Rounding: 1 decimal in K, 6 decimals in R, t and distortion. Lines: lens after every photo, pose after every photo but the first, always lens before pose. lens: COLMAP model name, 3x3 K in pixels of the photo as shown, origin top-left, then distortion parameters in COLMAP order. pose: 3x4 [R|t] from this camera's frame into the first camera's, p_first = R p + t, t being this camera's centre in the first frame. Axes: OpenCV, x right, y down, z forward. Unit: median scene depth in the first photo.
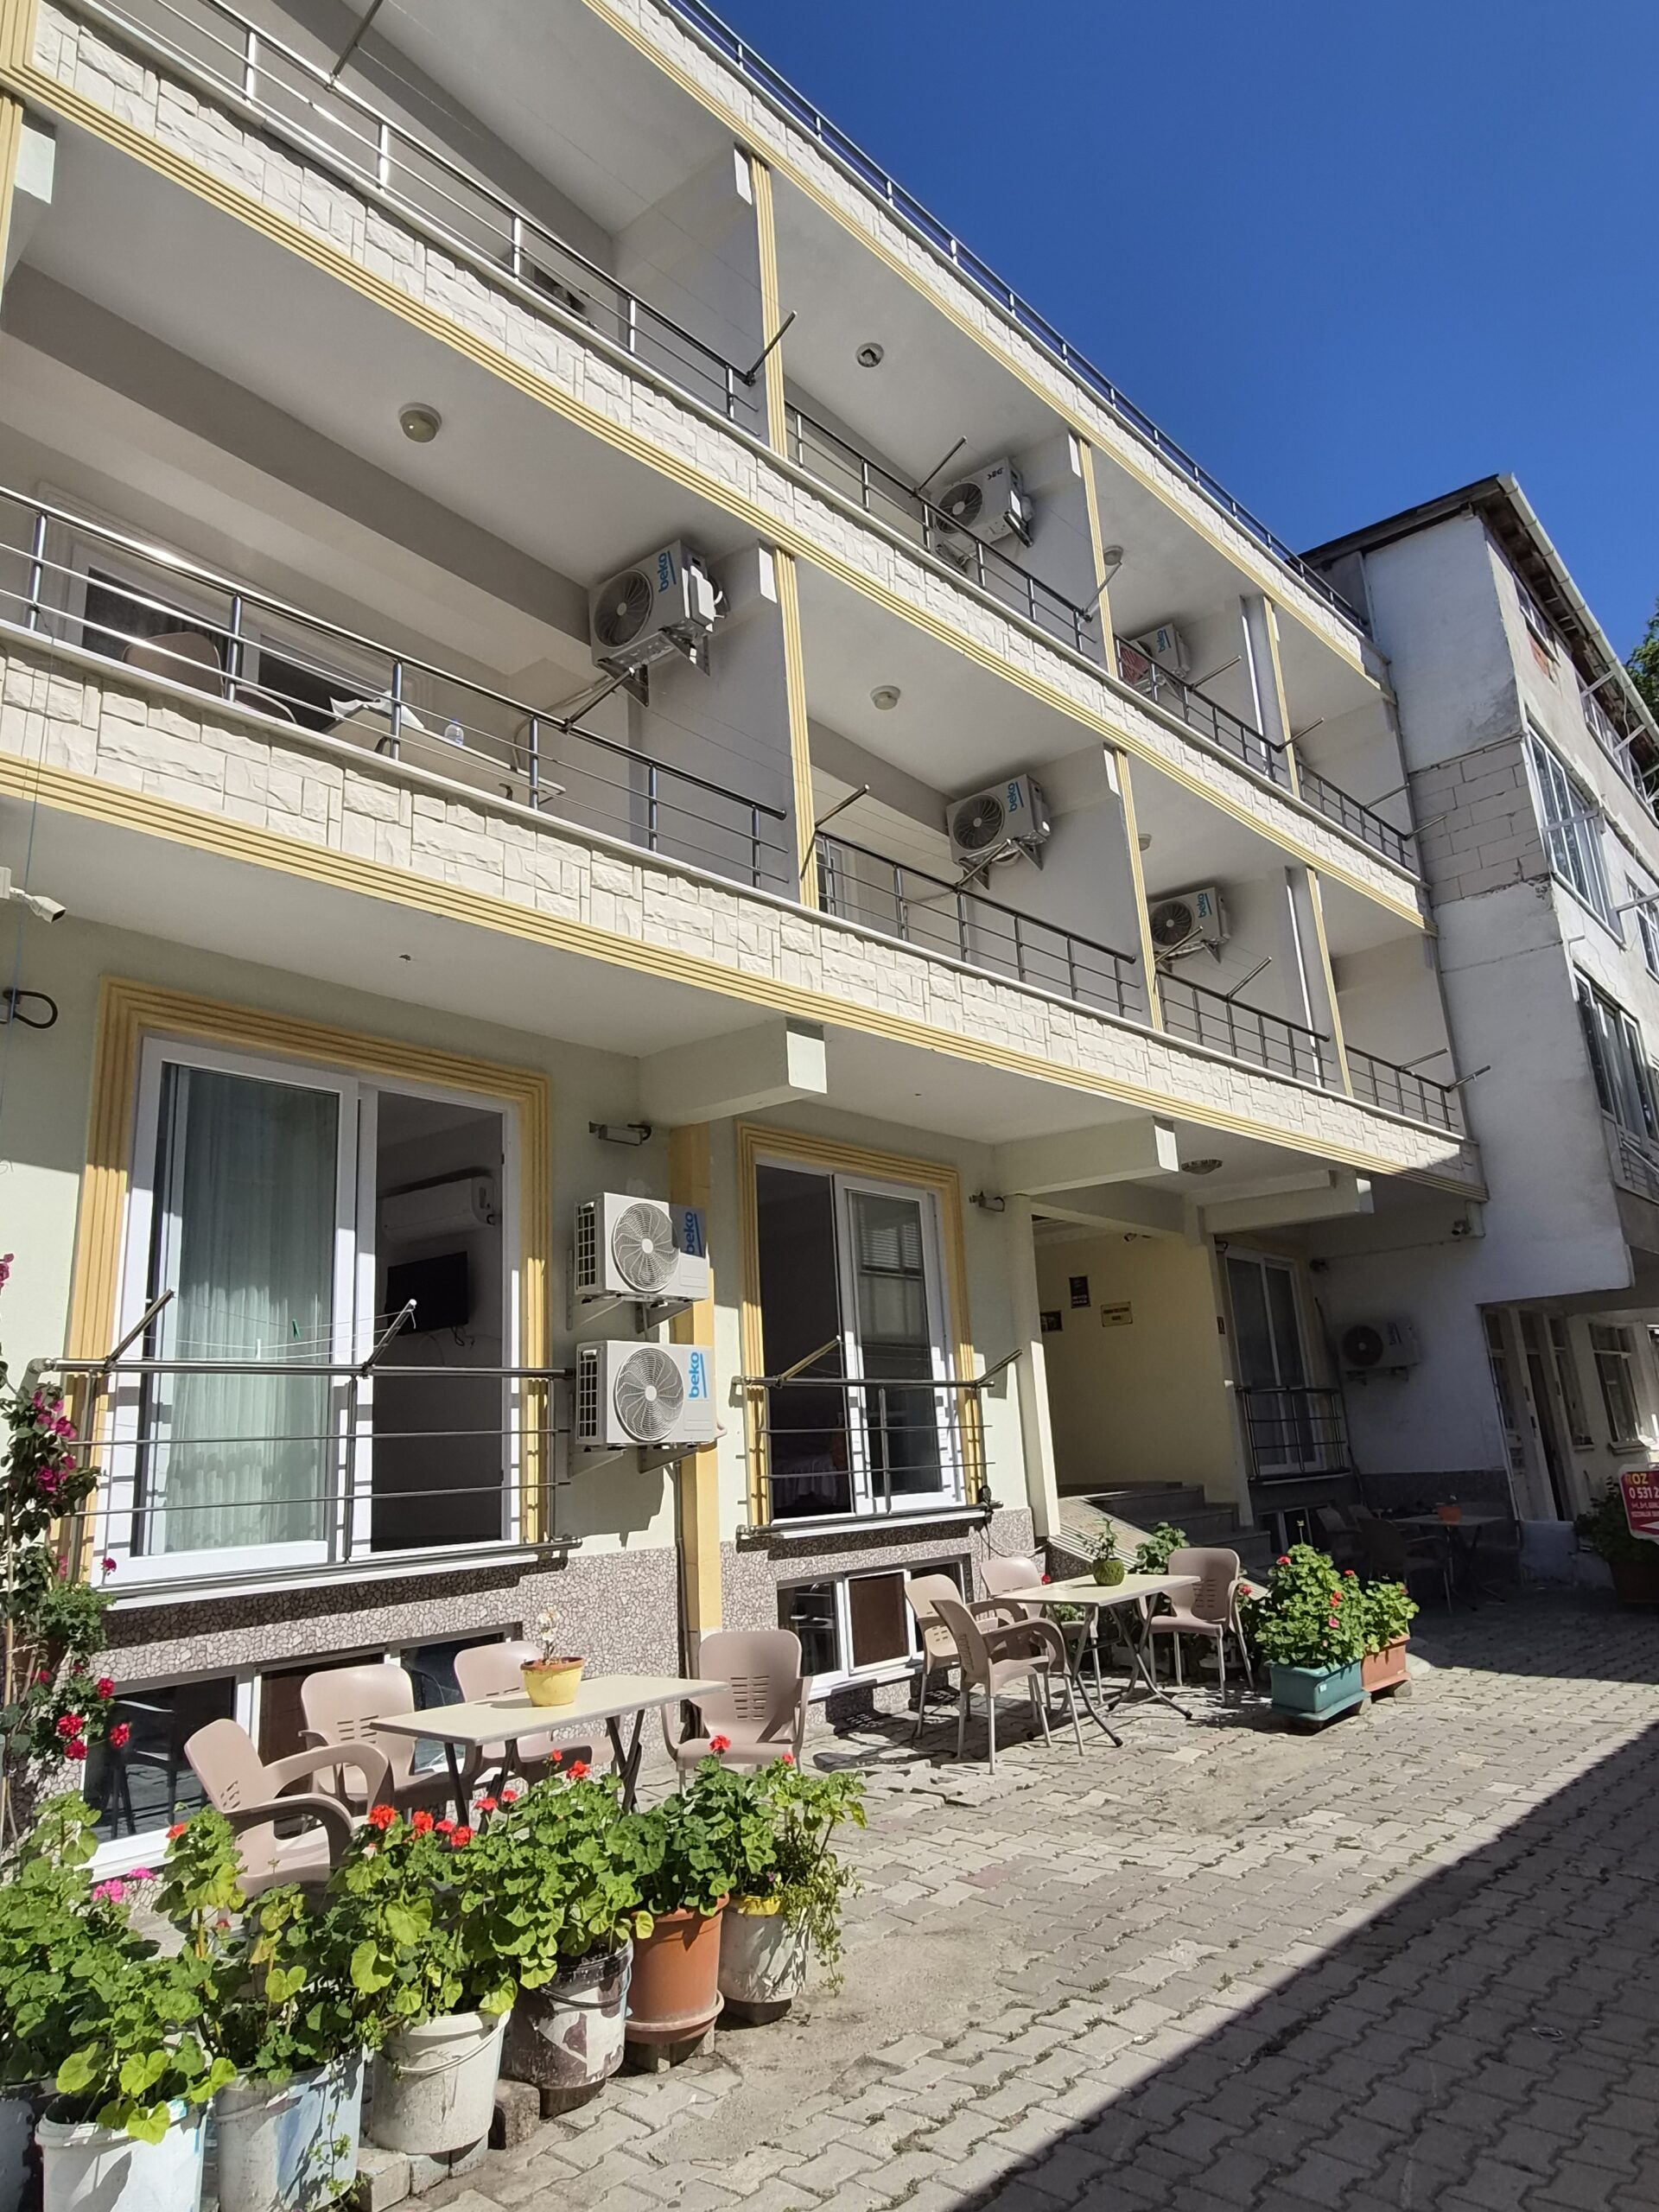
lens RADIAL K [[1360.9, 0, 824.7], [0, 1360.9, 1101.8], [0, 0, 1]] dist [-0.001693, 0.000704]
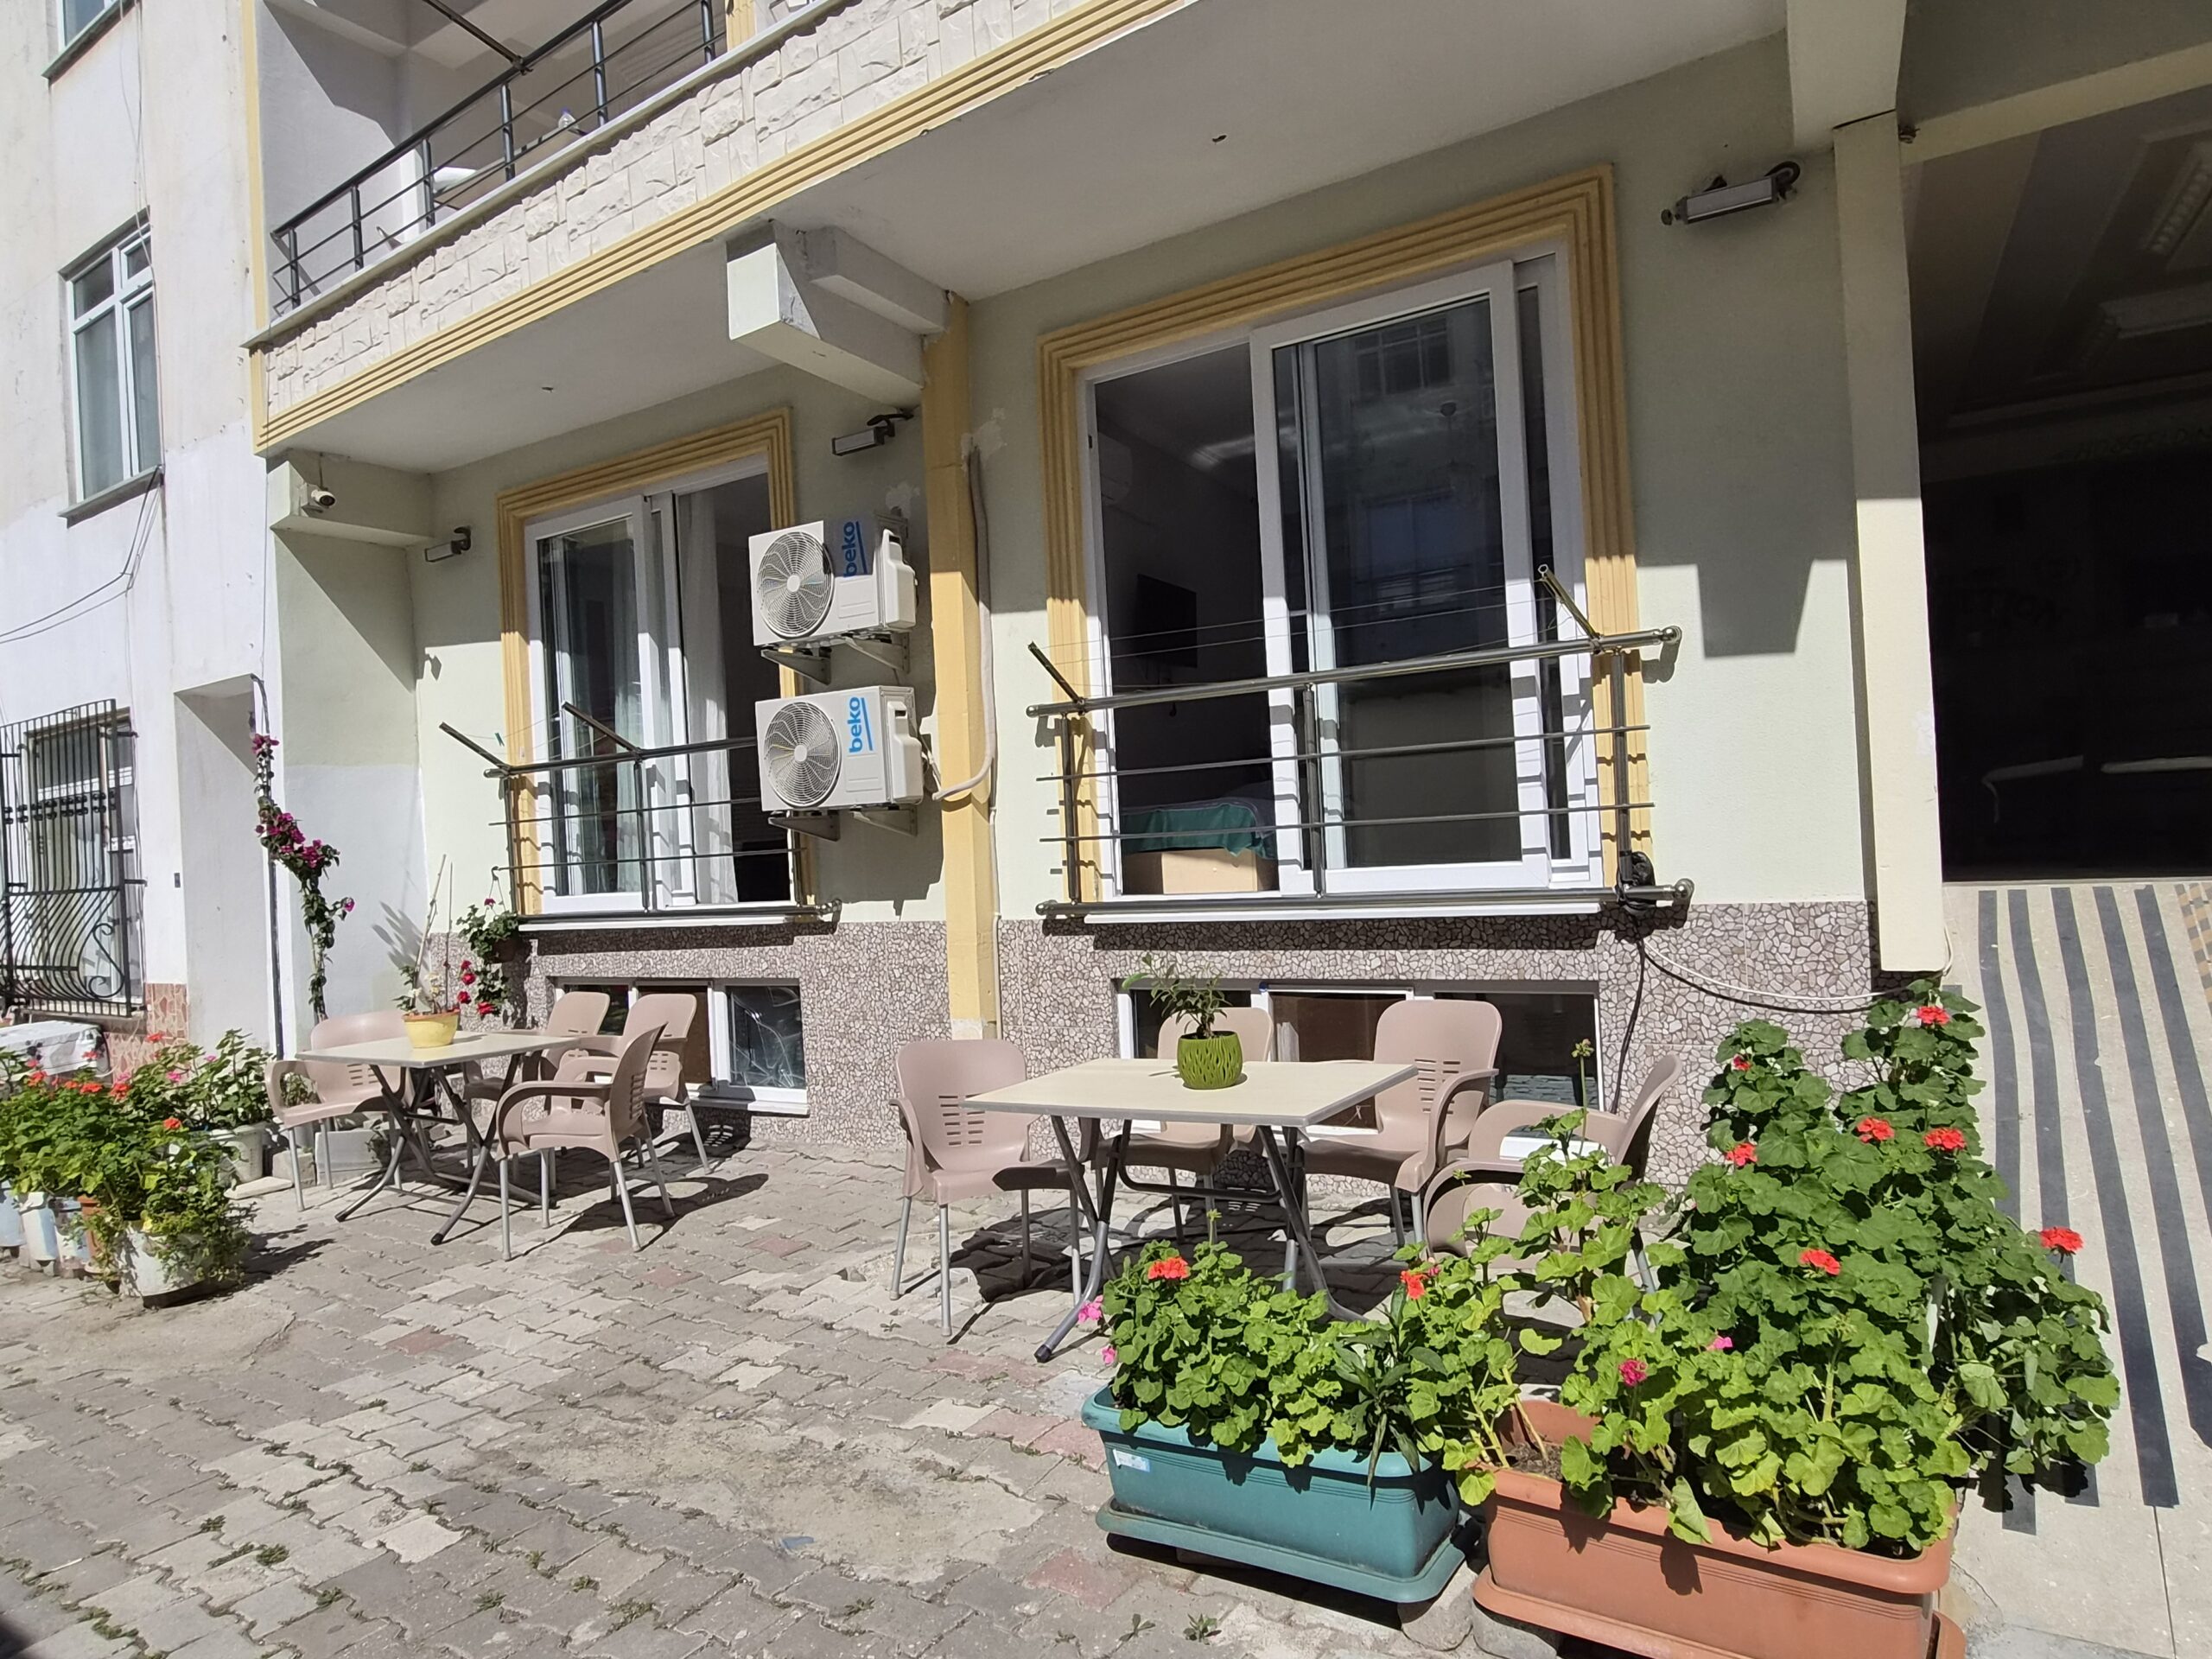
lens RADIAL K [[1360.9, 0, 1102.0], [0, 1360.9, 827.2], [0, 0, 1]] dist [-0.001693, 0.000704]
pose [[0.144762, 0.033021, -0.988915, 0.764551], [0.300701, 0.950704, 0.075763, 0.251519], [0.942668, -0.308335, 0.127696, 1.056262]]
